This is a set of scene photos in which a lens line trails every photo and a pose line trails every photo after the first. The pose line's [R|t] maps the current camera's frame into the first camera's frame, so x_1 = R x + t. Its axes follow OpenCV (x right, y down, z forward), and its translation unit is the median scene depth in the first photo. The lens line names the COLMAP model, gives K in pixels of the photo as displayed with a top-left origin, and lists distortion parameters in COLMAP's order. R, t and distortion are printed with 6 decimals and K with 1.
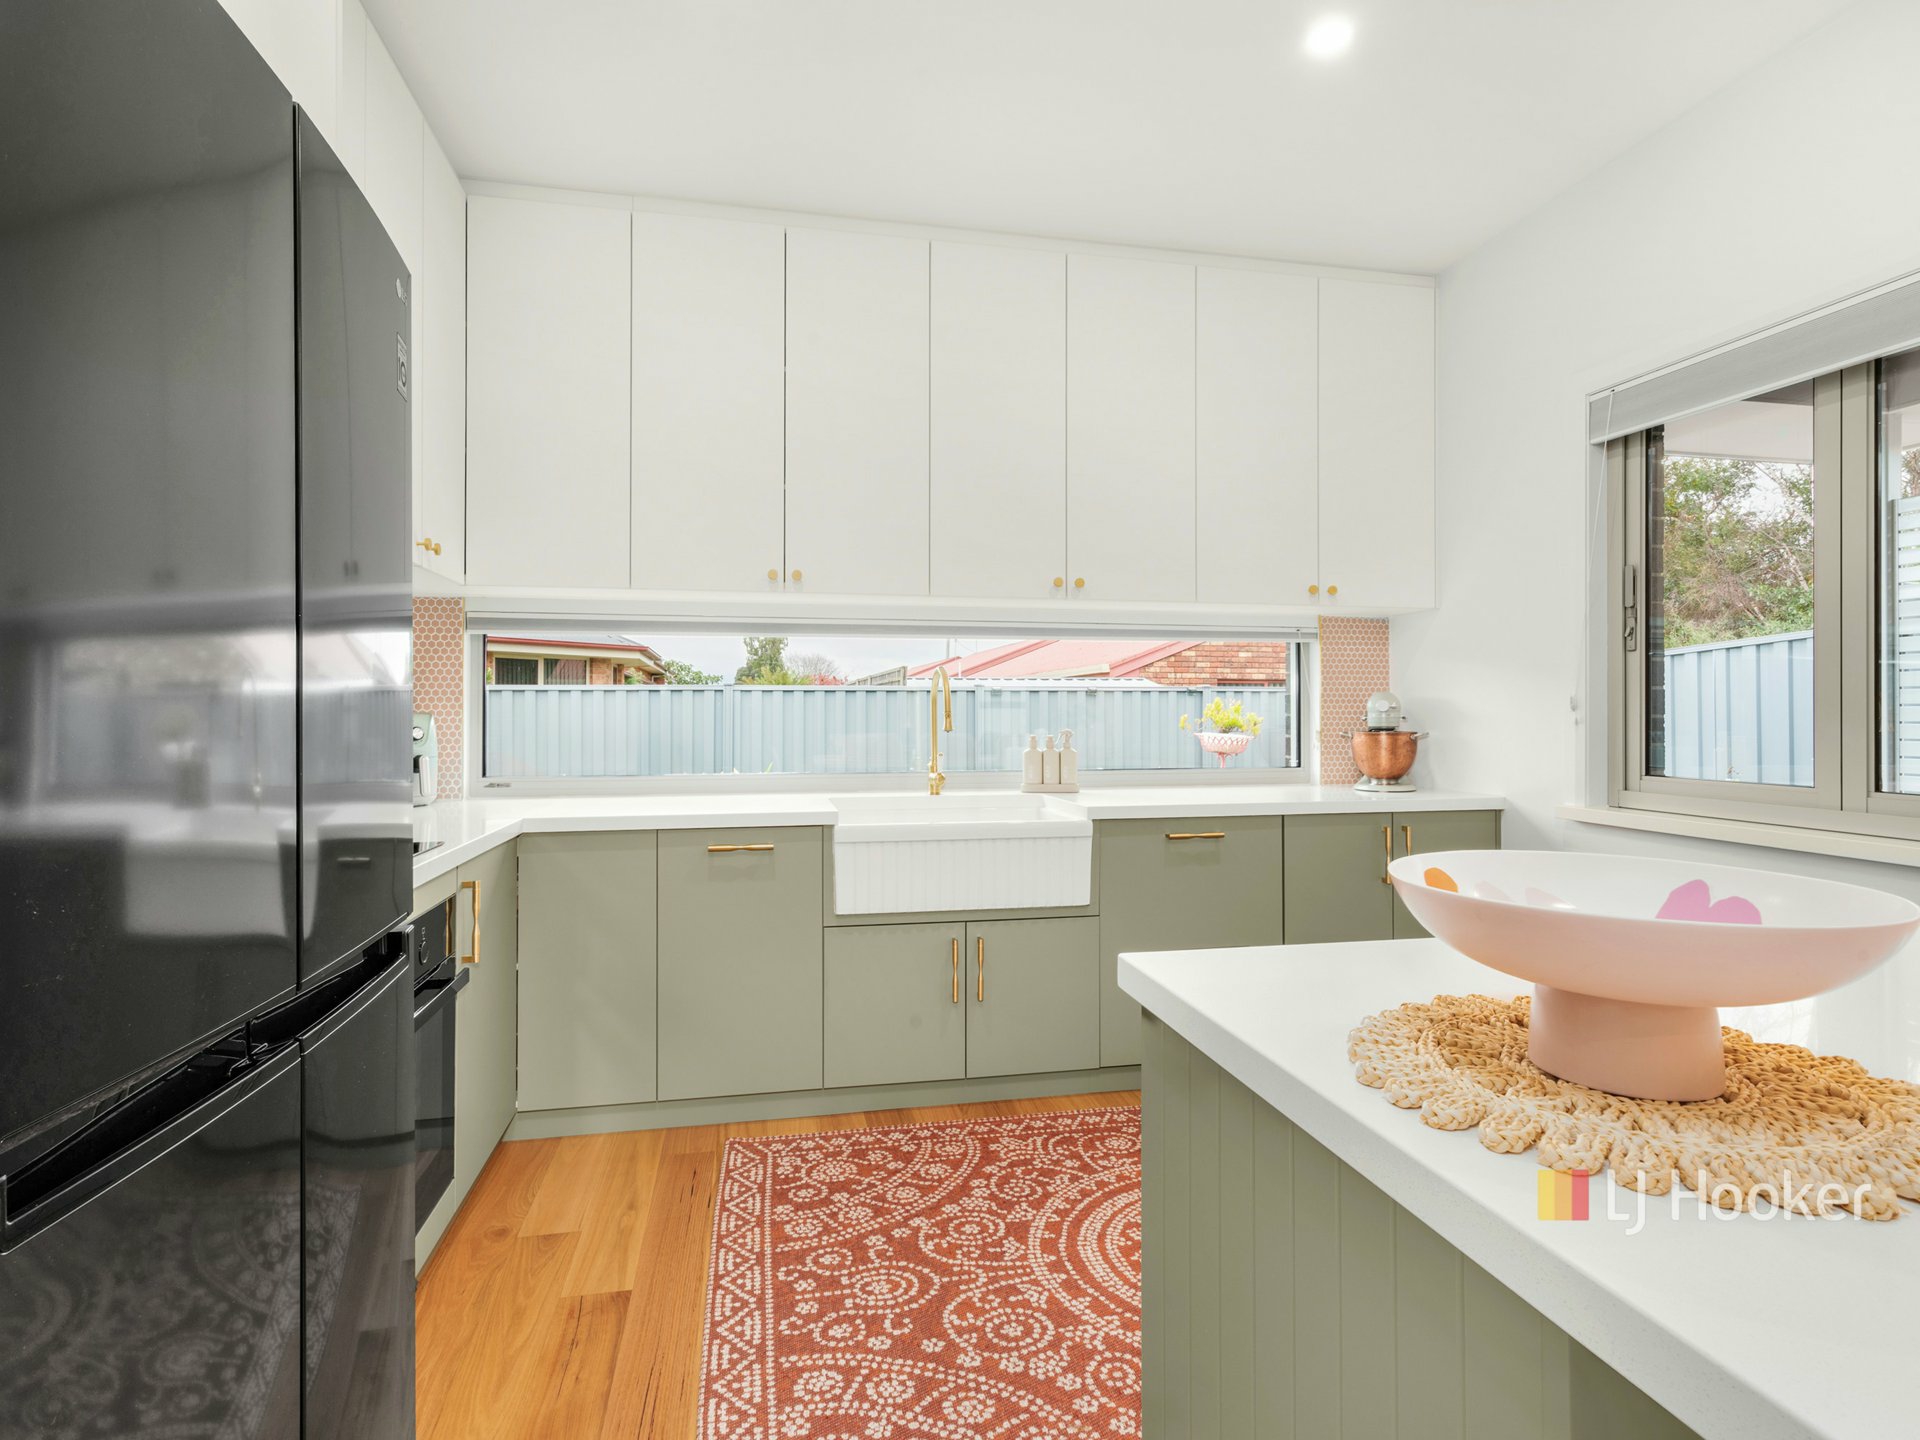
lens RADIAL K [[969.9, 0, 974.0], [0, 969.9, 713.2], [0, 0, 1]] dist [-0.007675, 0.006452]
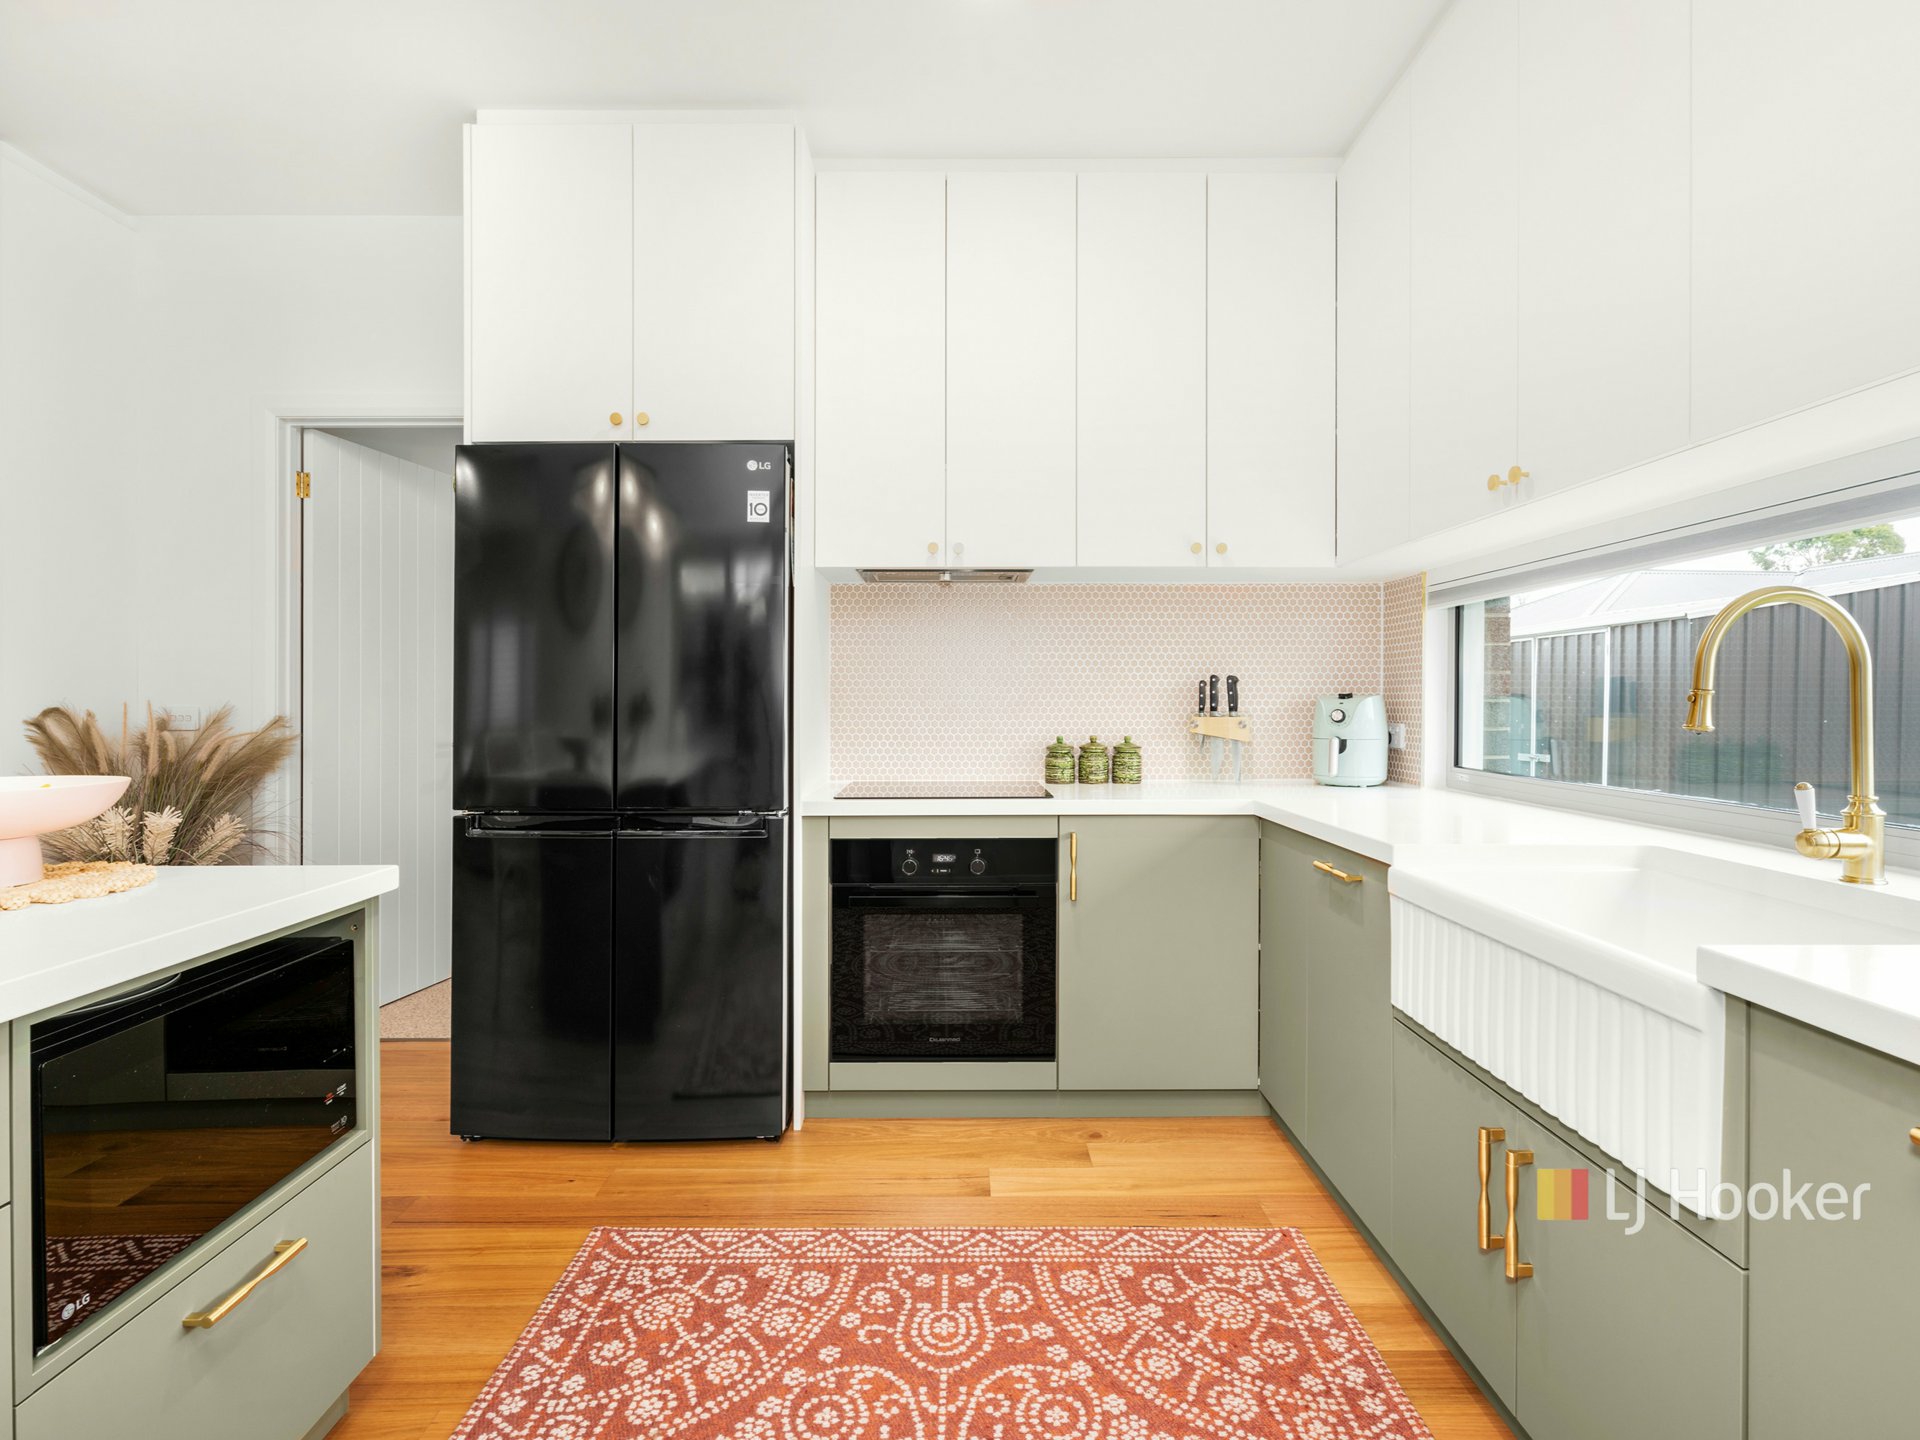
lens RADIAL K [[969.9, 0, 991.1], [0, 969.9, 694.6], [0, 0, 1]] dist [-0.007675, 0.006452]
pose [[-0.169813, -0.000565, -0.985476, 0.647695], [0.001278, 0.999999, -0.000793, -0.015521], [0.985476, -0.001394, -0.169812, 0.951256]]
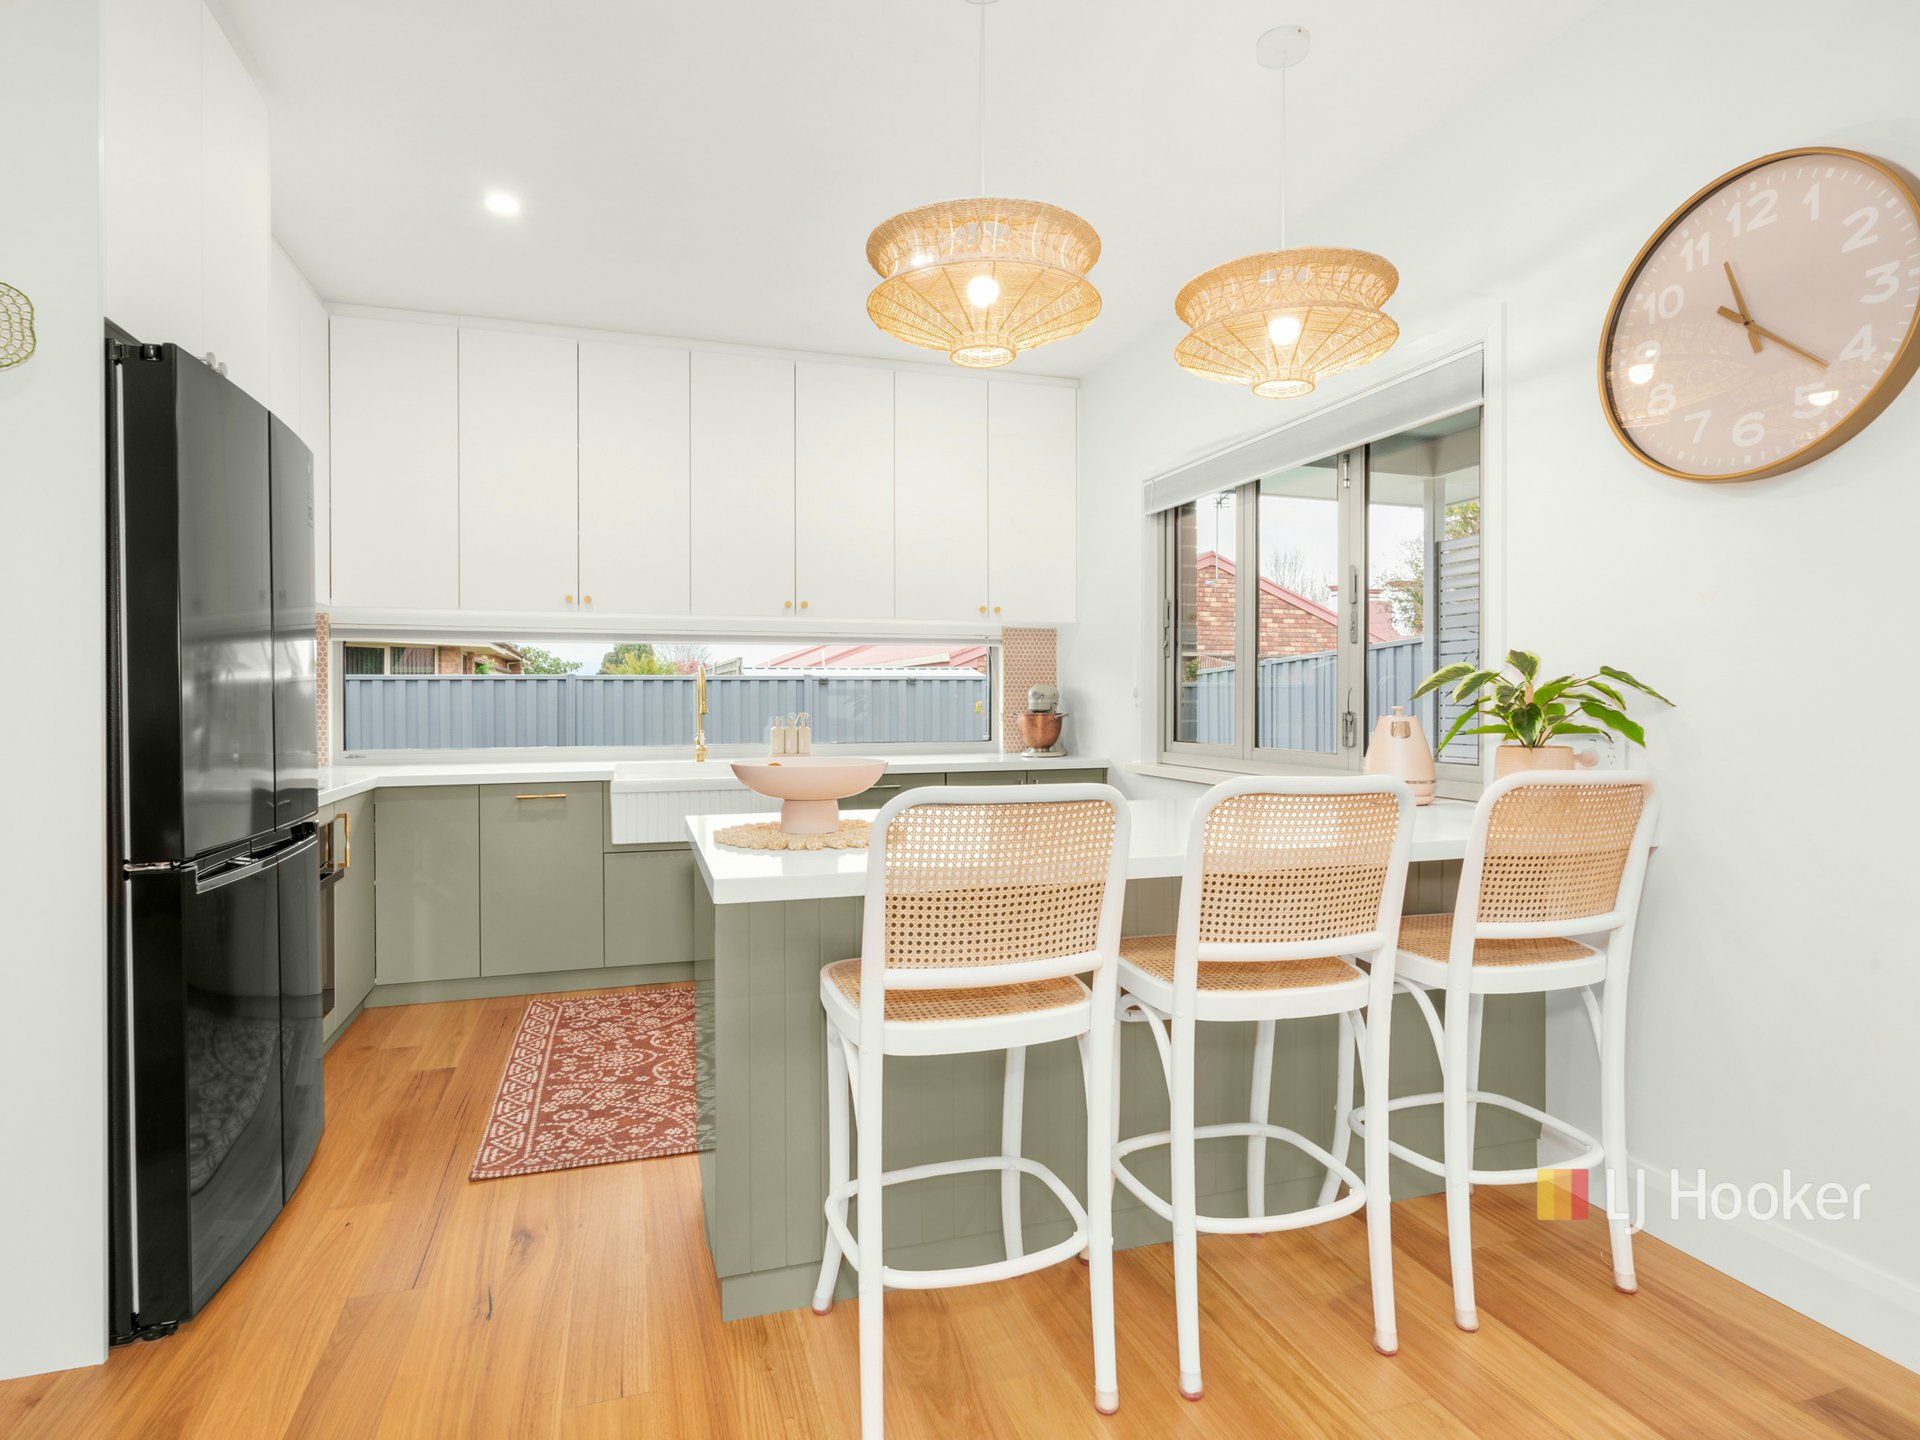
lens RADIAL K [[969.9, 0, 942.8], [0, 969.9, 713.8], [0, 0, 1]] dist [-0.007675, 0.006452]
pose [[0.994935, -0.003863, 0.100443, 0.220079], [0.002464, 0.999898, 0.014052, 0.000493], [-0.100487, -0.013734, 0.994844, -0.505451]]
